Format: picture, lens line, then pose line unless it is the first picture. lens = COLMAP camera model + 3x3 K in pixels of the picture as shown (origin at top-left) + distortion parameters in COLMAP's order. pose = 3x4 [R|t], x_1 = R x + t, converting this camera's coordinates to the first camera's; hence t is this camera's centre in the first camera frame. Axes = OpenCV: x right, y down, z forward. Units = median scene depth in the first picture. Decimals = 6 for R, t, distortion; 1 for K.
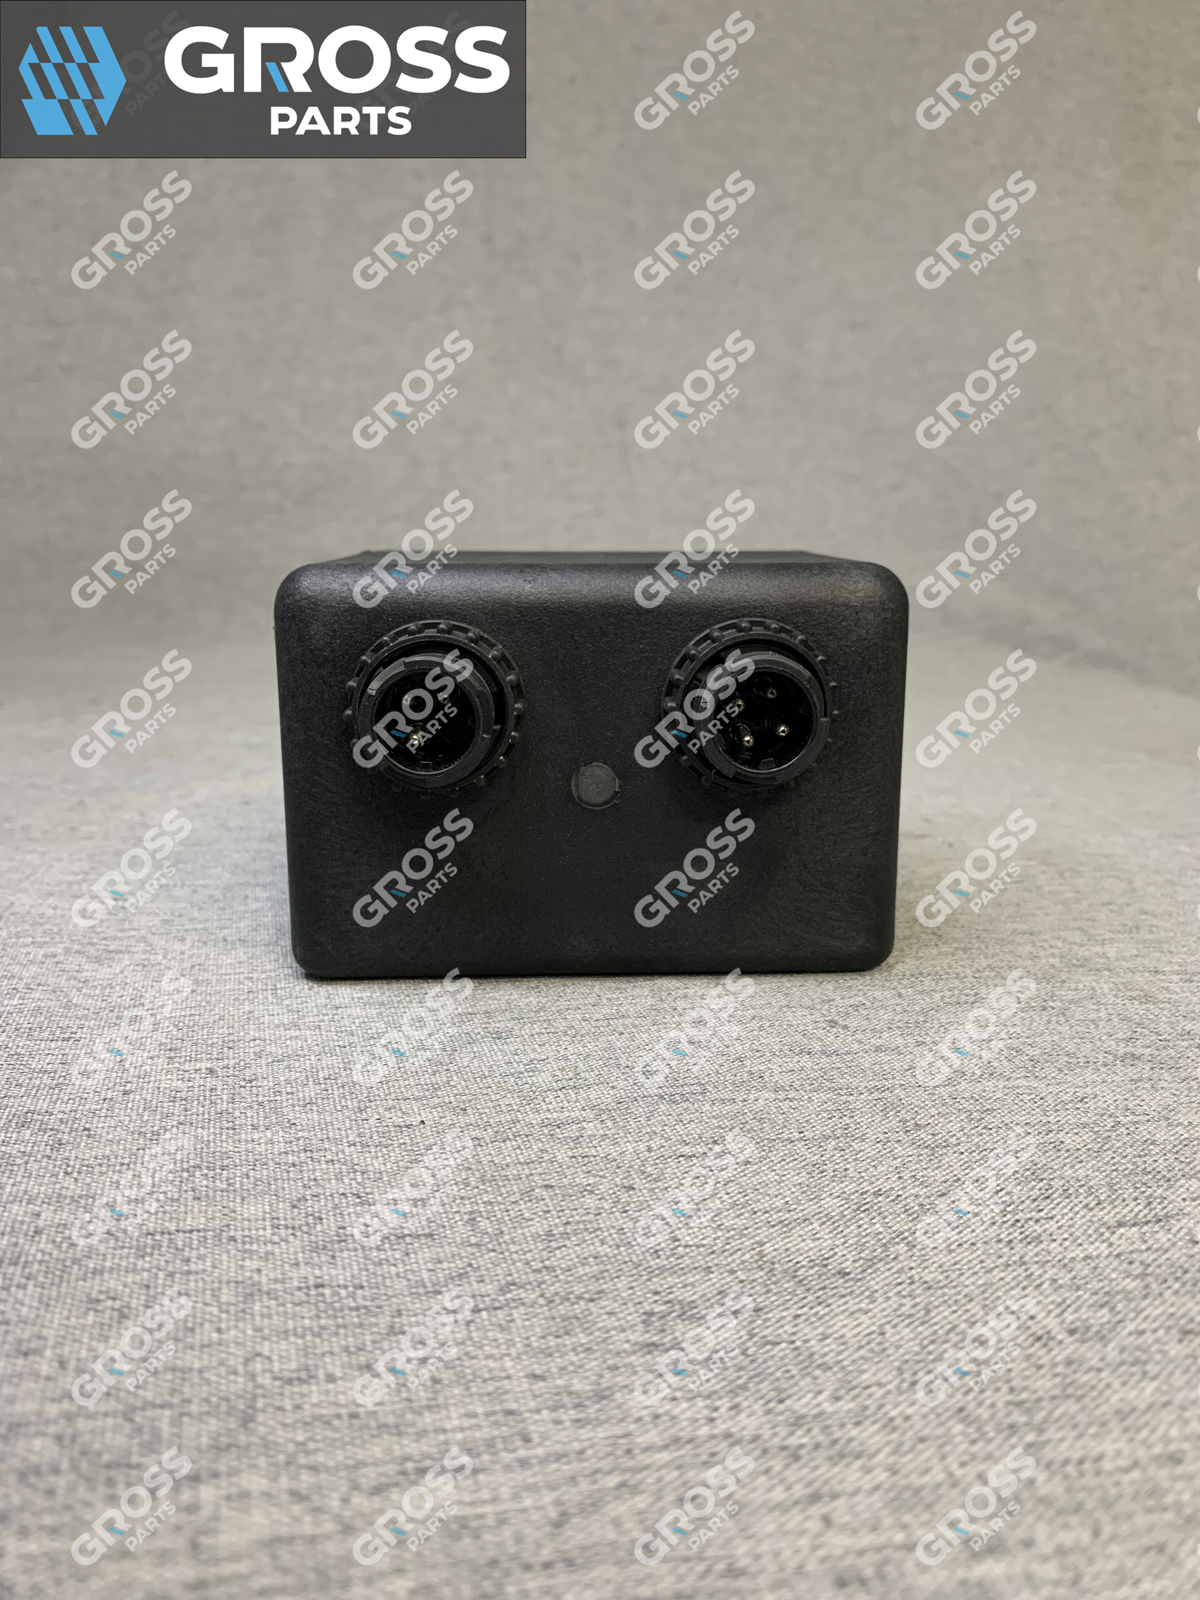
lens RADIAL K [[1263.1, 0, 604.9], [0, 1263.1, 797.6], [0, 0, 1]] dist [-0.031060, 0.032158]
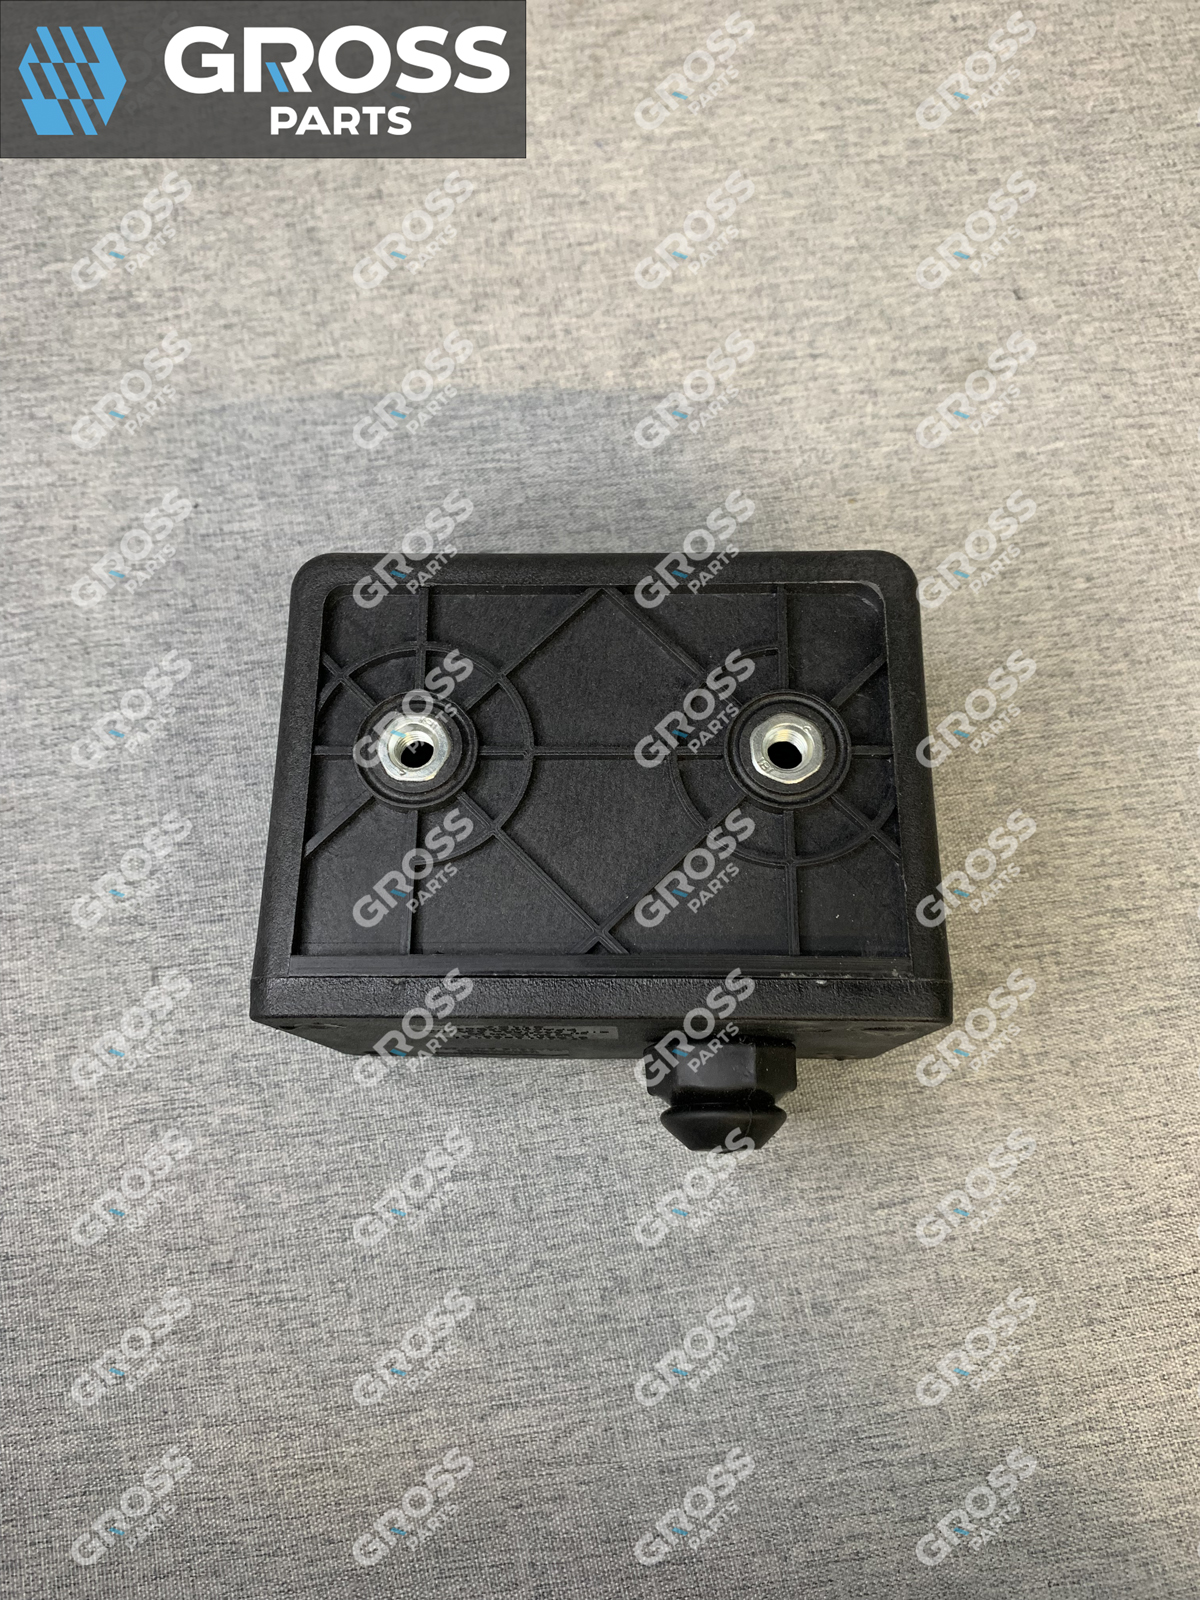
lens RADIAL K [[1246.4, 0, 596.7], [0, 1246.4, 808.0], [0, 0, 1]] dist [-0.026319, 0.027215]
pose [[0.997835, 0.056392, -0.033839, 0.043508], [0.007080, 0.419427, 0.907761, -1.623210], [0.065384, -0.906036, 0.418120, 0.817646]]
